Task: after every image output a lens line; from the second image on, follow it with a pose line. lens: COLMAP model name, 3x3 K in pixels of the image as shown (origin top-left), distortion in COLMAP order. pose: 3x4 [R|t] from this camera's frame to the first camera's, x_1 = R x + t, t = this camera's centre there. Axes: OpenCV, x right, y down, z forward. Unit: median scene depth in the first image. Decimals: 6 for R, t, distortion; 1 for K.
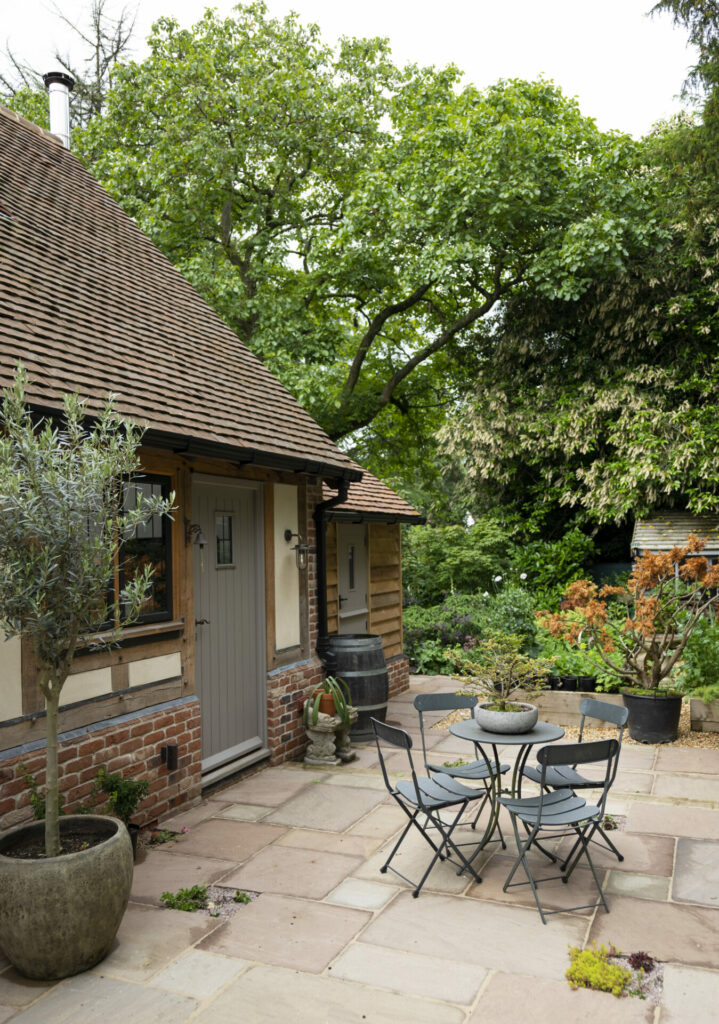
lens RADIAL K [[848.3, 0, 359.5], [0, 848.3, 512.0], [0, 0, 1]] dist [0.006519, -0.005268]
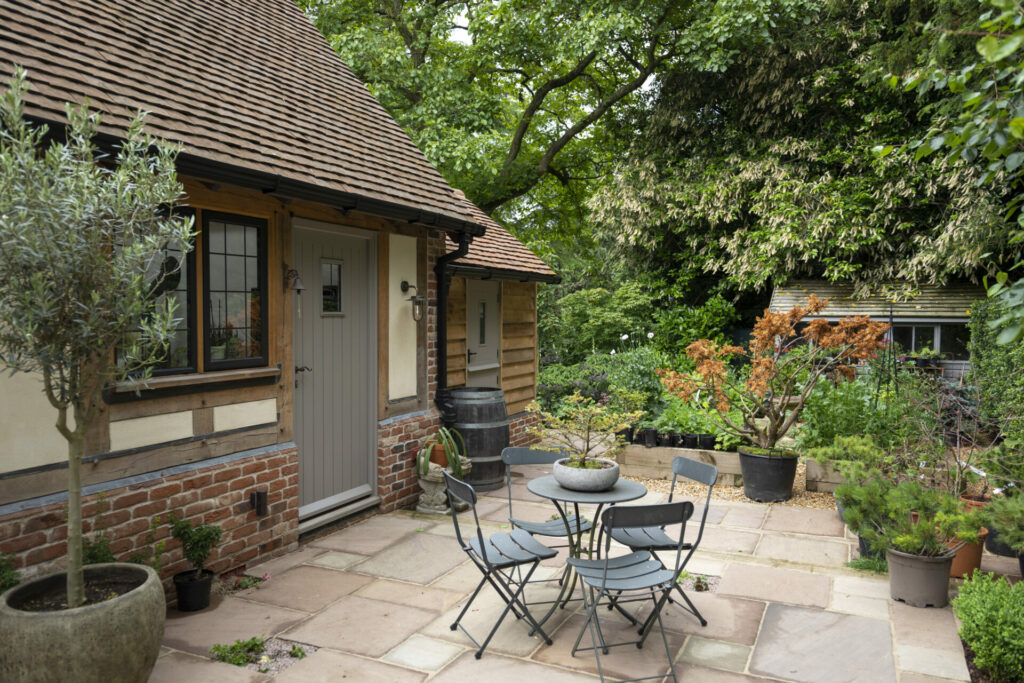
lens RADIAL K [[774.6, 0, 511.2], [0, 774.6, 318.1], [0, 0, 1]] dist [-0.001396, -0.000758]
pose [[0.999296, 0.023279, -0.029423, 0.066843], [-0.021821, 0.998564, 0.048927, 0.016681], [0.030520, -0.048251, 0.998369, 0.086128]]
